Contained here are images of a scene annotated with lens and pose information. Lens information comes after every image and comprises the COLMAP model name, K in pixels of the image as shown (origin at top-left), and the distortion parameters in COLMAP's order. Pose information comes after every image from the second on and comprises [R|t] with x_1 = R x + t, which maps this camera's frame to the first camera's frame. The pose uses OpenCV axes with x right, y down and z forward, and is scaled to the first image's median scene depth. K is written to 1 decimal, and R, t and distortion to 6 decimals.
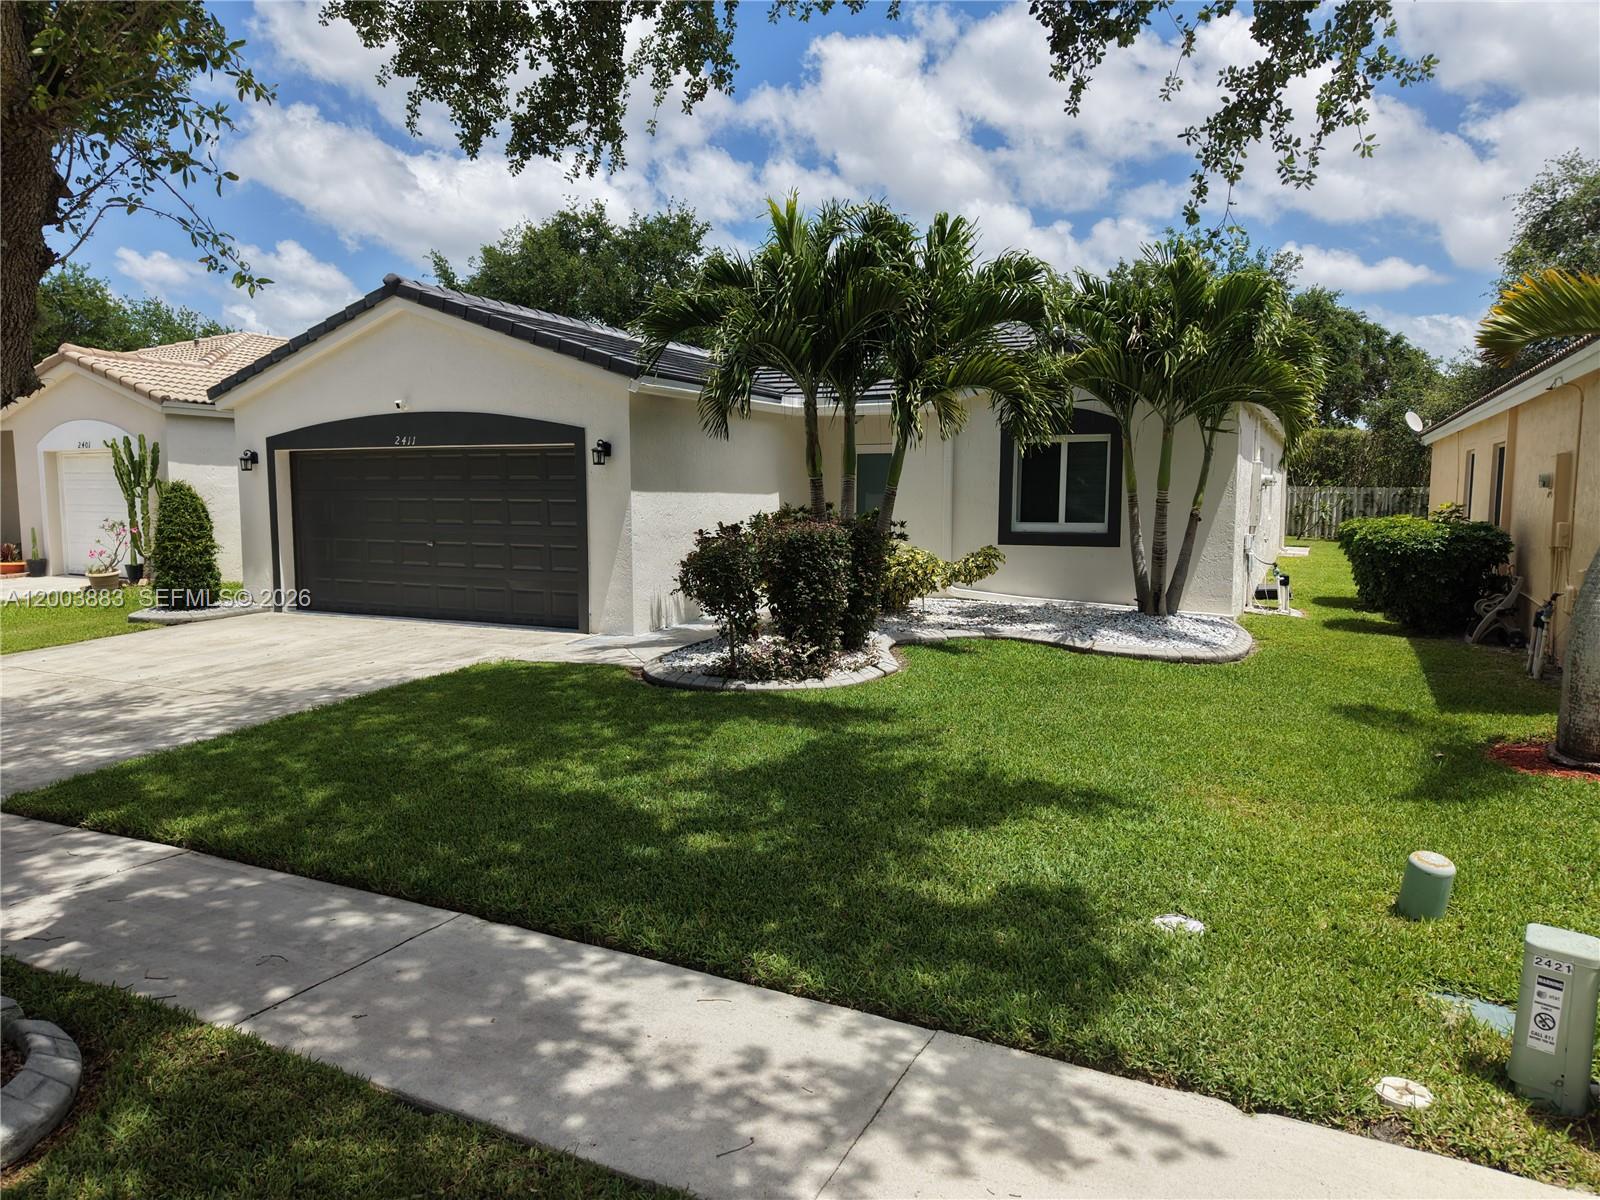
lens RADIAL K [[1069.1, 0, 800.0], [0, 1069.1, 600.0], [0, 0, 1]] dist [0.005030, -0.000967]
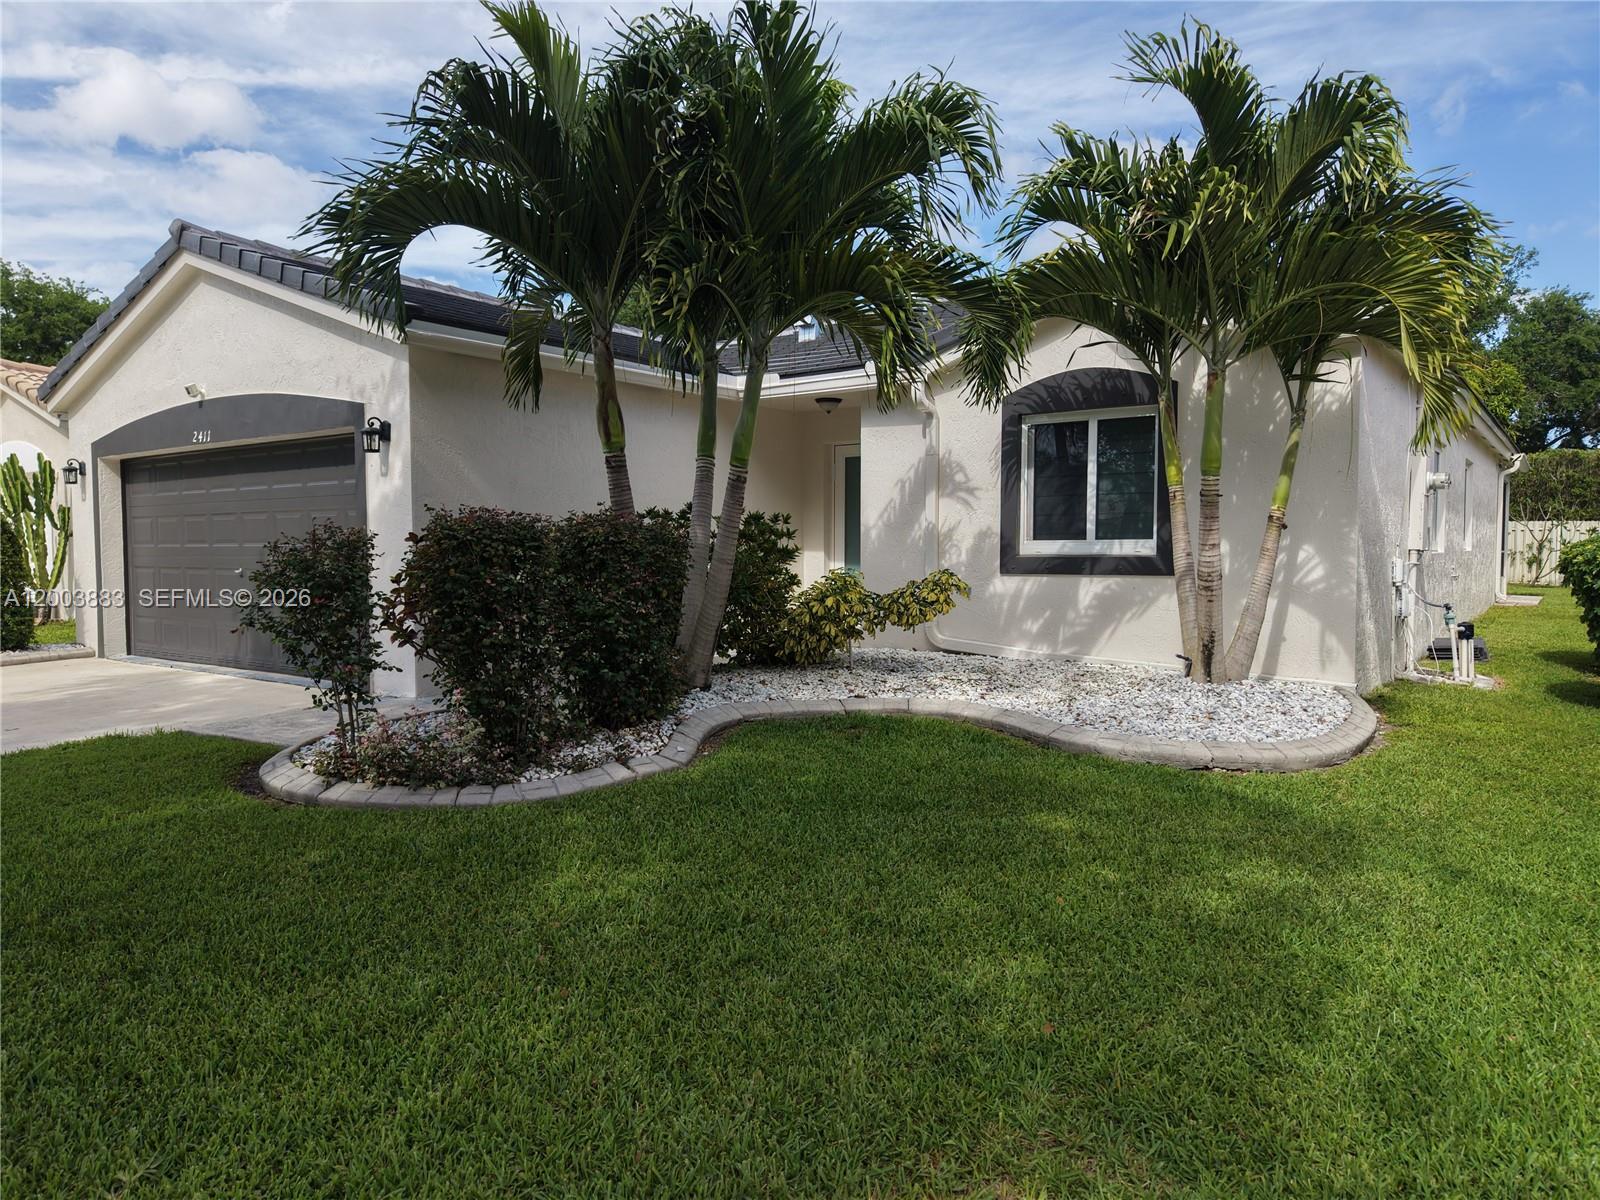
lens RADIAL K [[1069.1, 0, 800.0], [0, 1069.1, 600.0], [0, 0, 1]] dist [0.005030, -0.000967]
pose [[0.983941, 0.004542, -0.178435, 0.186188], [-0.013534, 0.998697, -0.049209, 0.000399], [0.177979, 0.050833, 0.982720, 0.312309]]
